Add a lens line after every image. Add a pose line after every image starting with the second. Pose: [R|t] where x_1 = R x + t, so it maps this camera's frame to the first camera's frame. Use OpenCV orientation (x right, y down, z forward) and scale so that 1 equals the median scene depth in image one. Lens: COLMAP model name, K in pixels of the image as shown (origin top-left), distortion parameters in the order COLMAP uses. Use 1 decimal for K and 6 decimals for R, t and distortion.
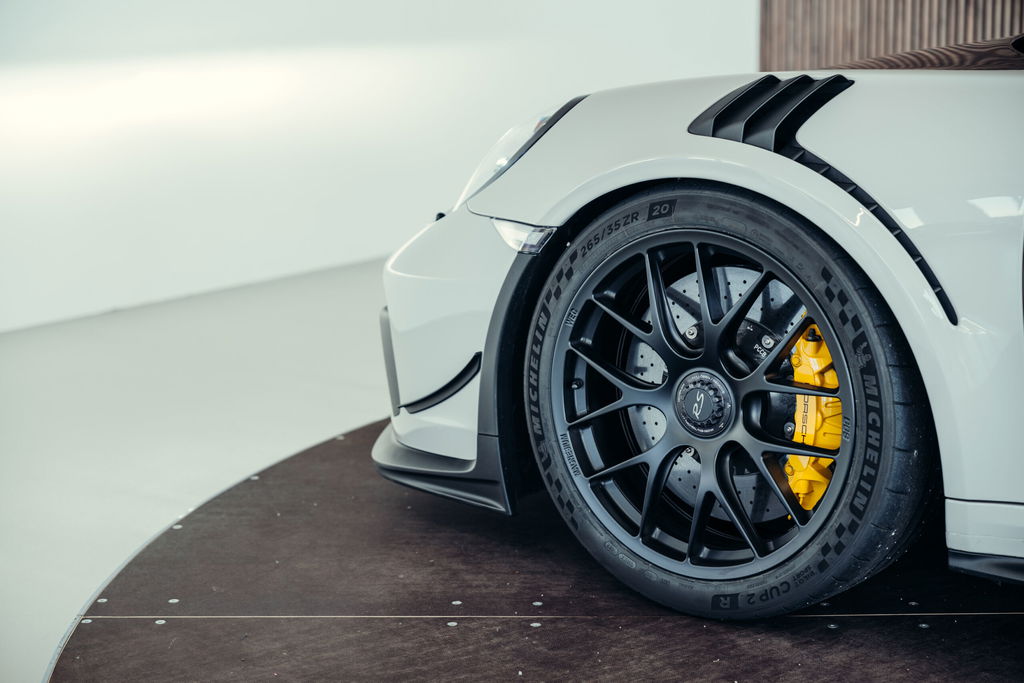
lens RADIAL K [[2064.8, 0, 512.0], [0, 2064.8, 341.5], [0, 0, 1]] dist [0.044092, 0.118672]
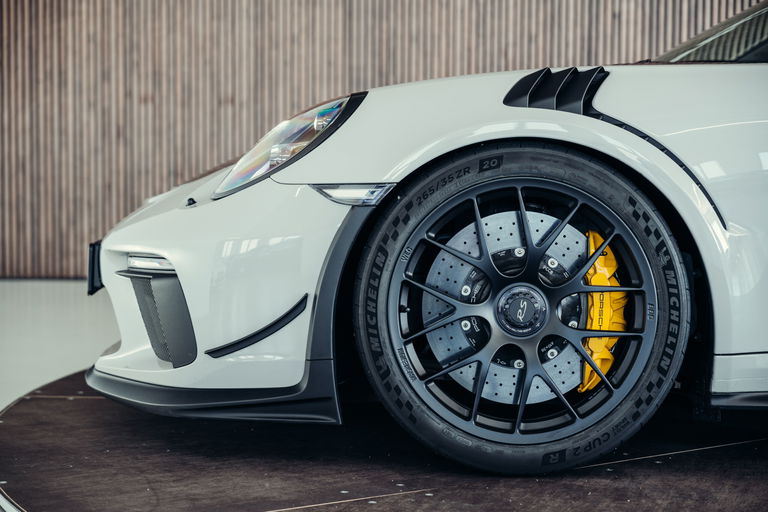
lens RADIAL K [[1548.6, 0, 384.0], [0, 1548.6, 256.0], [0, 0, 1]] dist [0.044092, 0.118672]
pose [[0.796691, -0.014111, 0.604222, -0.586958], [0.101065, 0.988762, -0.110166, 0.097839], [-0.595876, 0.148834, 0.789164, 0.267576]]
